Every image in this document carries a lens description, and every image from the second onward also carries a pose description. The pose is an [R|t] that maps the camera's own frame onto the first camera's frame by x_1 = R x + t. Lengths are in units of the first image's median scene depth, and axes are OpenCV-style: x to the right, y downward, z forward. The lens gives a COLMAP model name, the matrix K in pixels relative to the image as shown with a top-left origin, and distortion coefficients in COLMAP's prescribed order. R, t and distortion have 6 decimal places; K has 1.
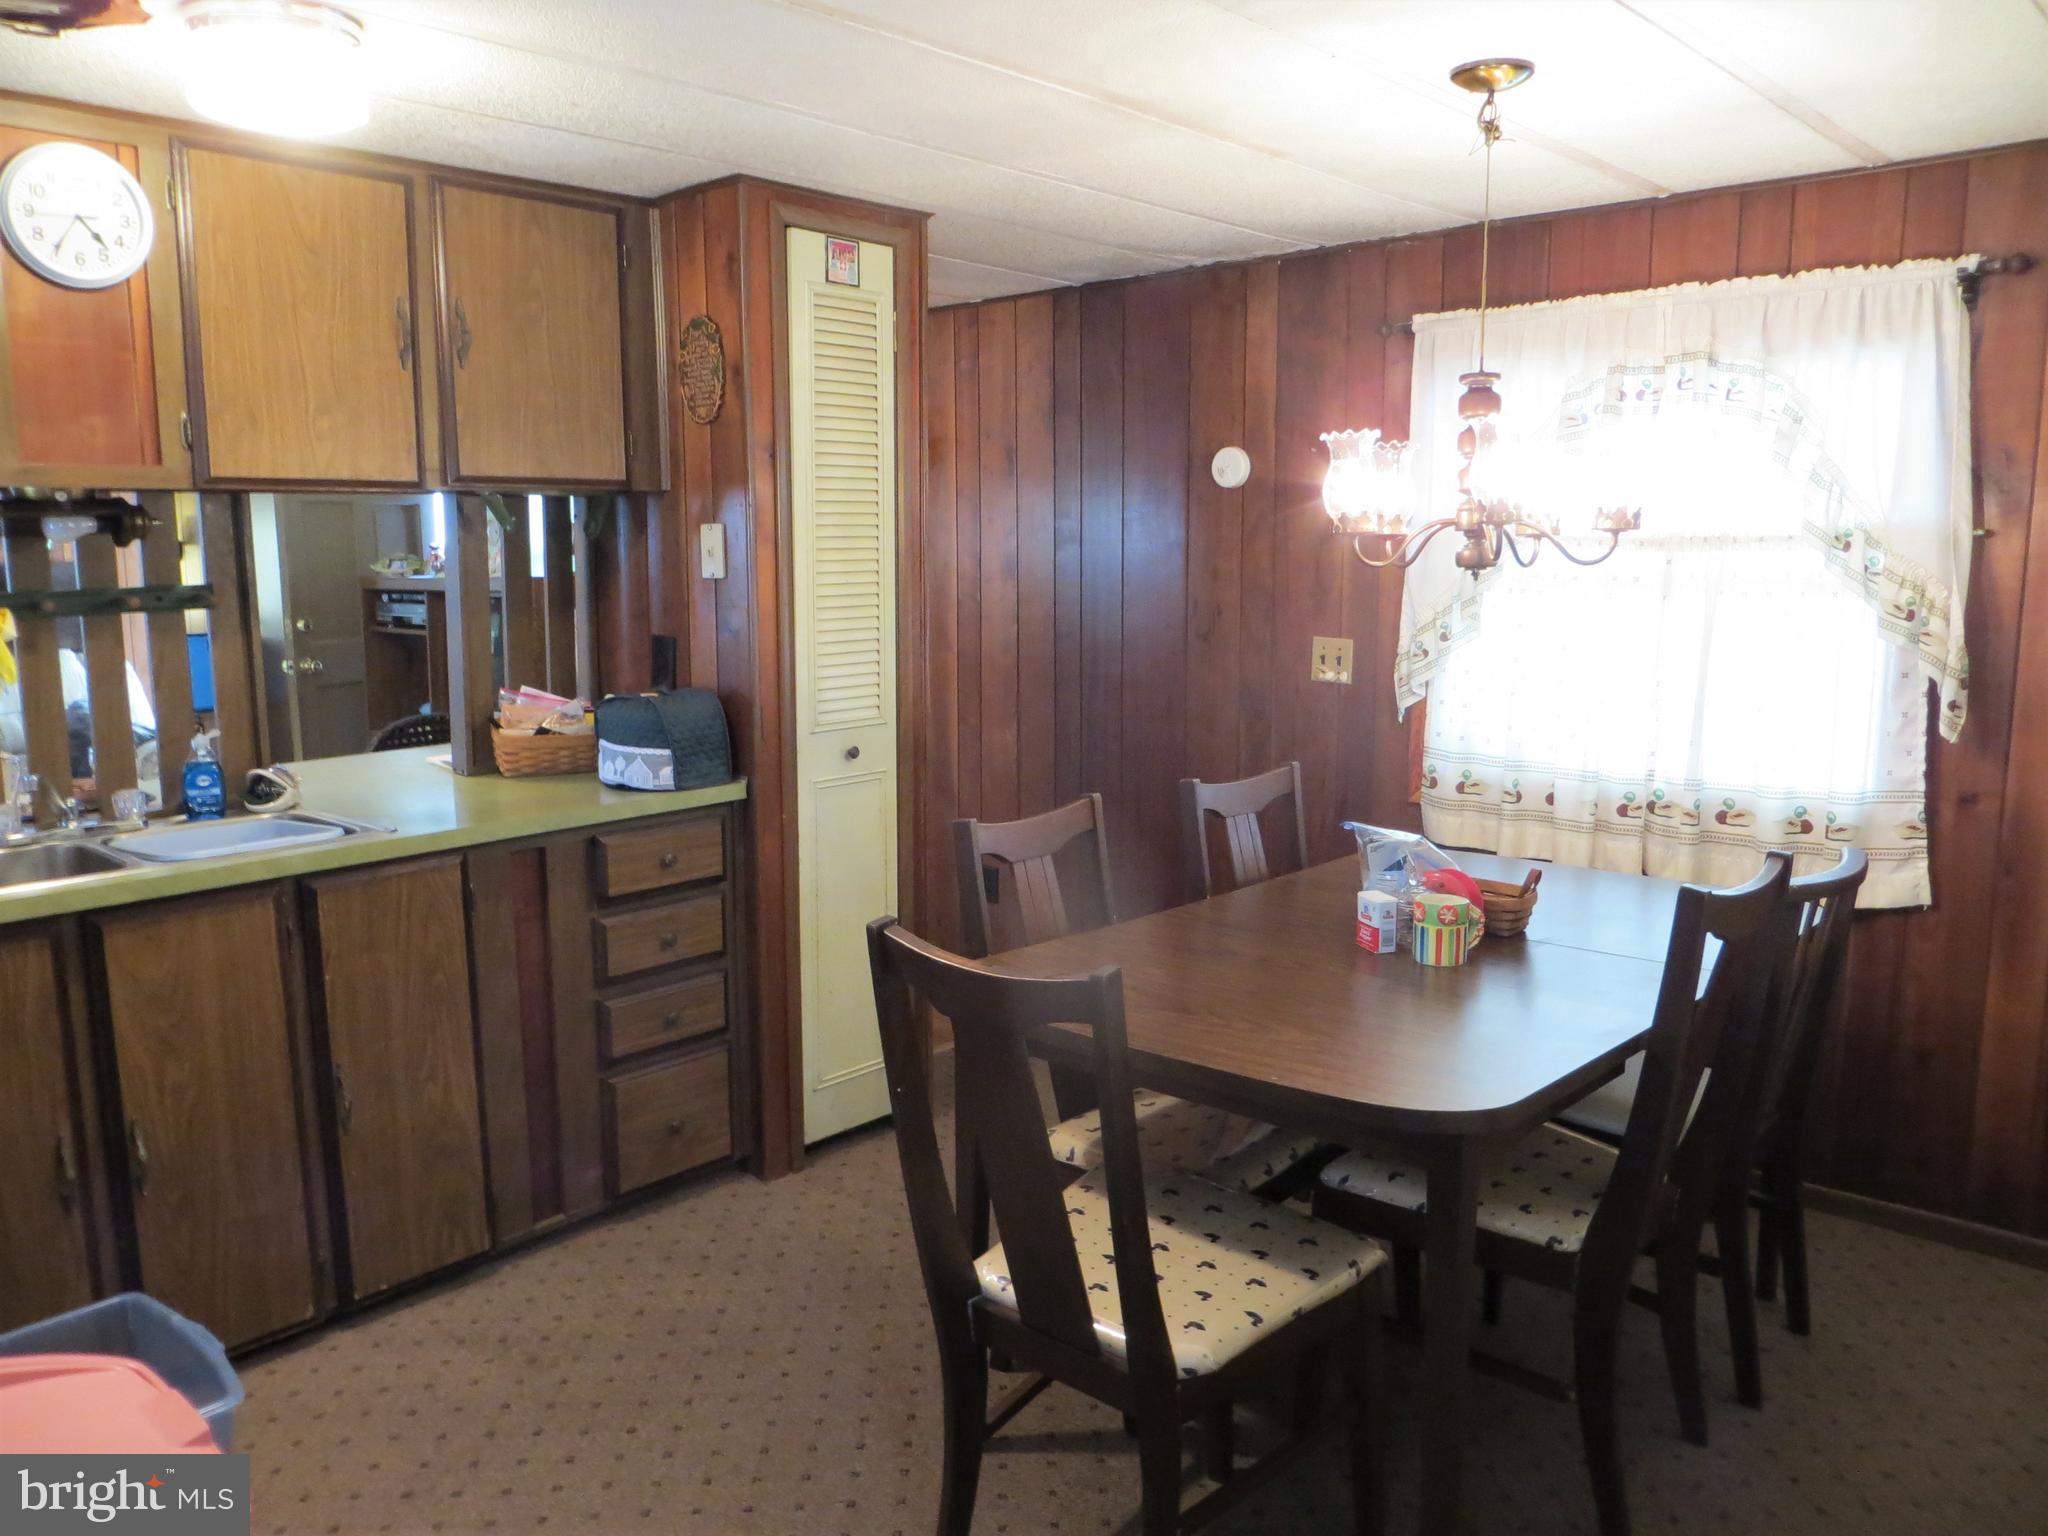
lens RADIAL K [[1526.4, 0, 1024.0], [0, 1526.4, 768.0], [0, 0, 1]] dist [-0.007977, 0.001018]
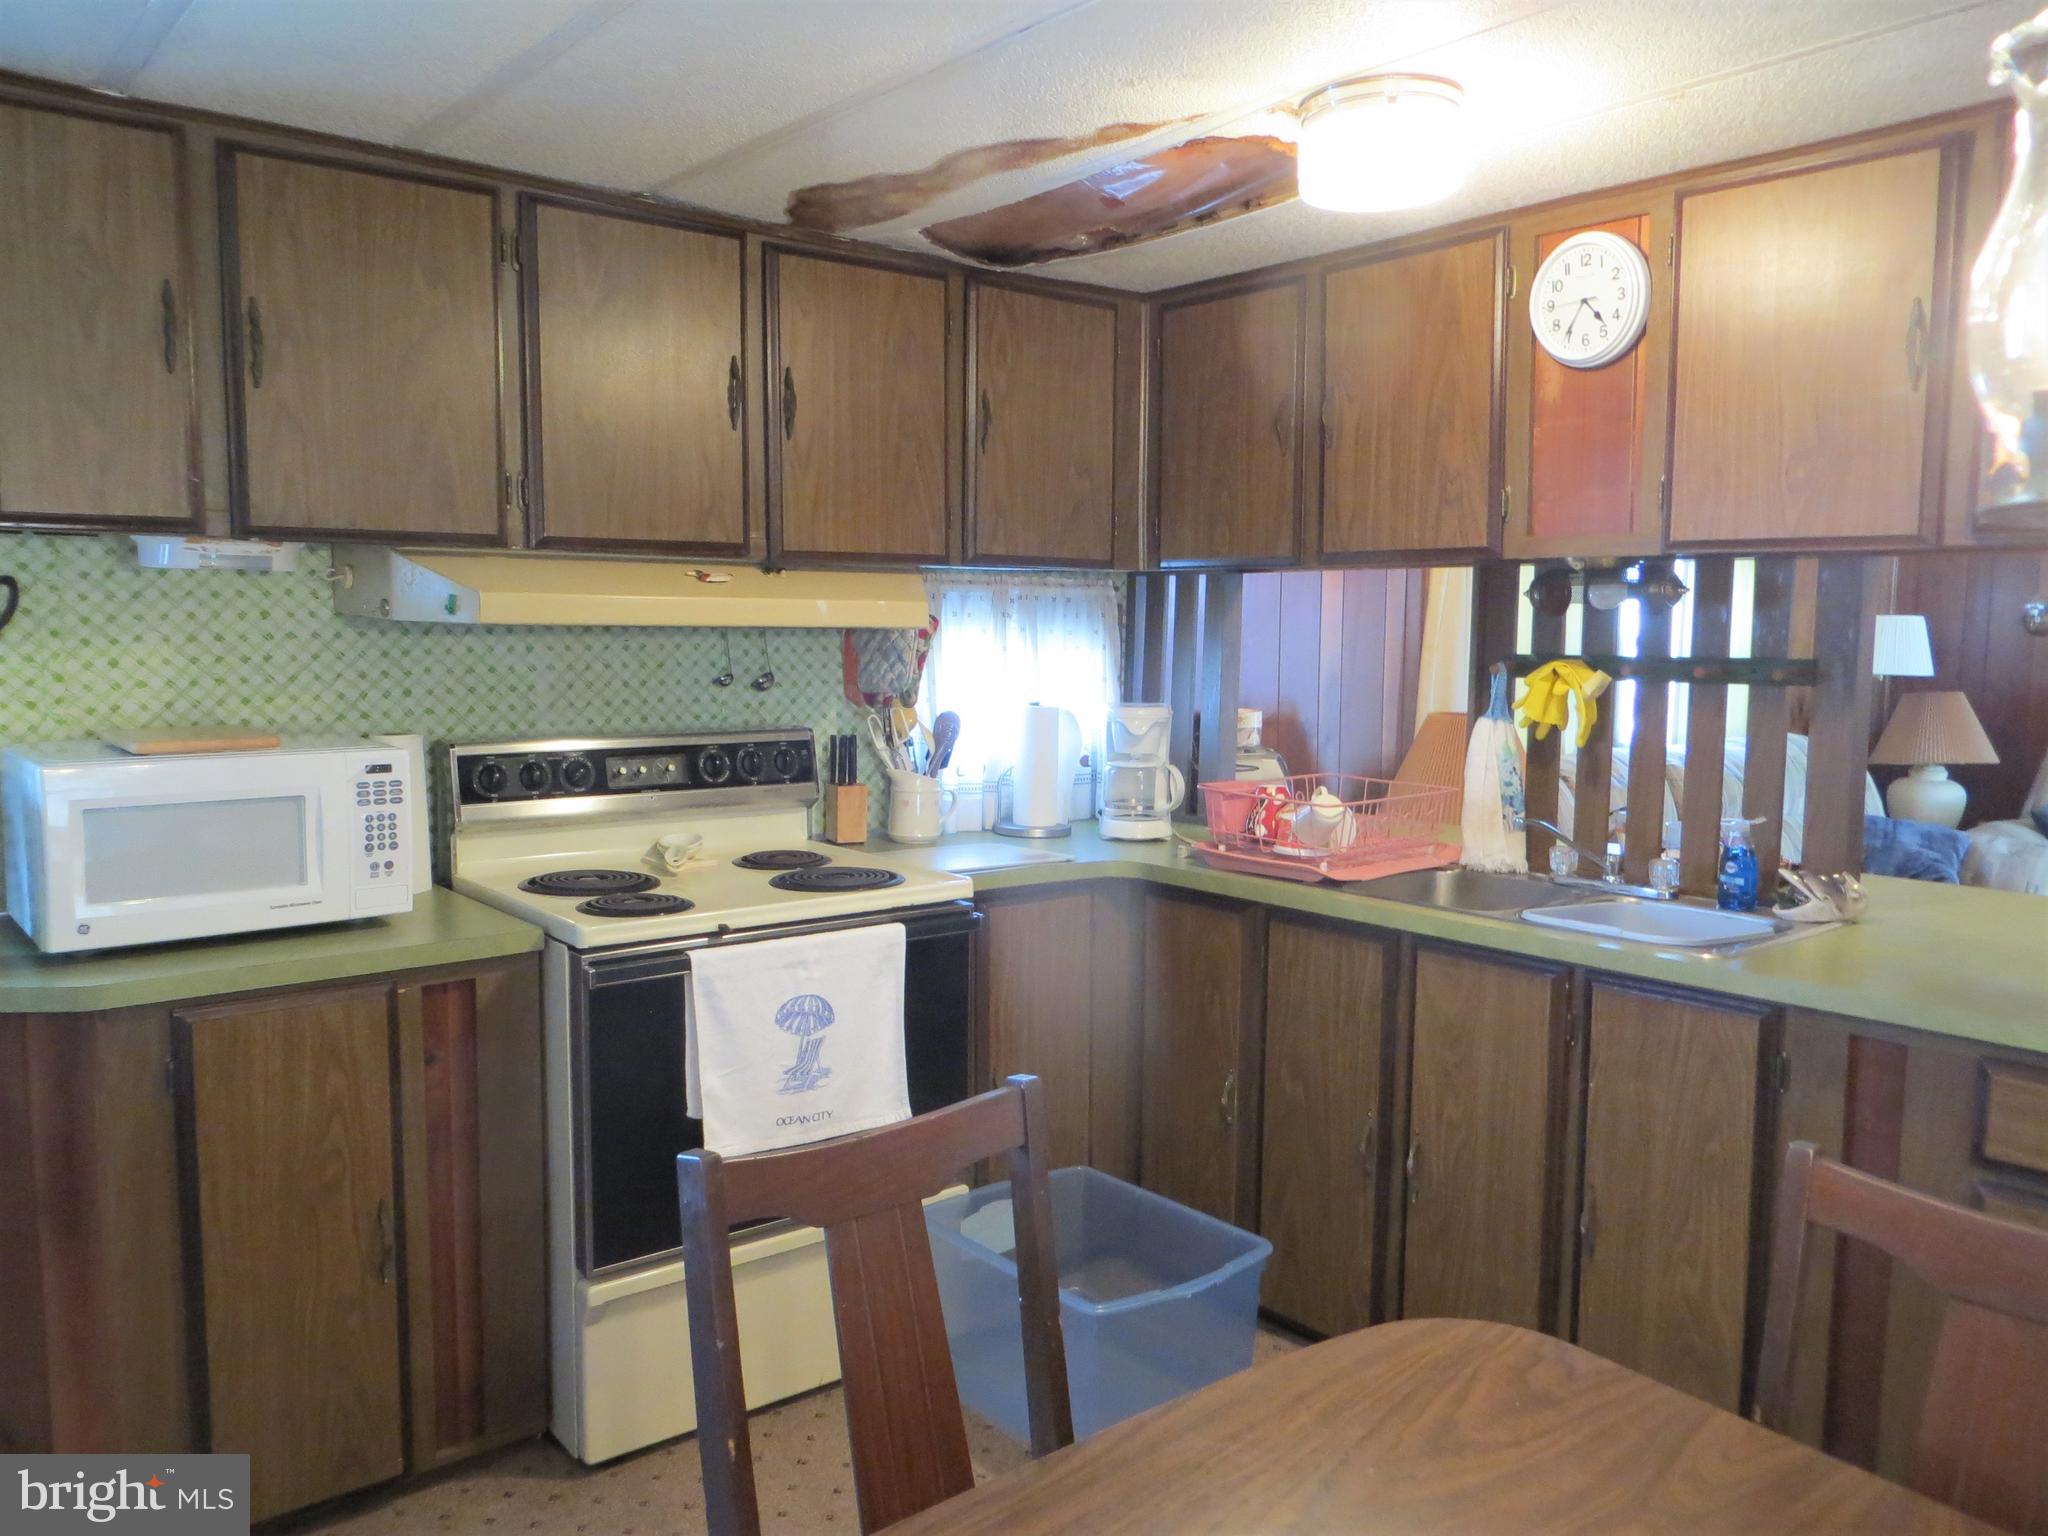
lens RADIAL K [[1526.4, 0, 1024.0], [0, 1526.4, 768.0], [0, 0, 1]] dist [-0.007977, 0.001018]
pose [[-0.144310, 0.096805, -0.984786, 0.473740], [-0.158870, 0.980026, 0.119618, -0.103529], [0.976696, 0.173715, -0.126048, 0.762983]]
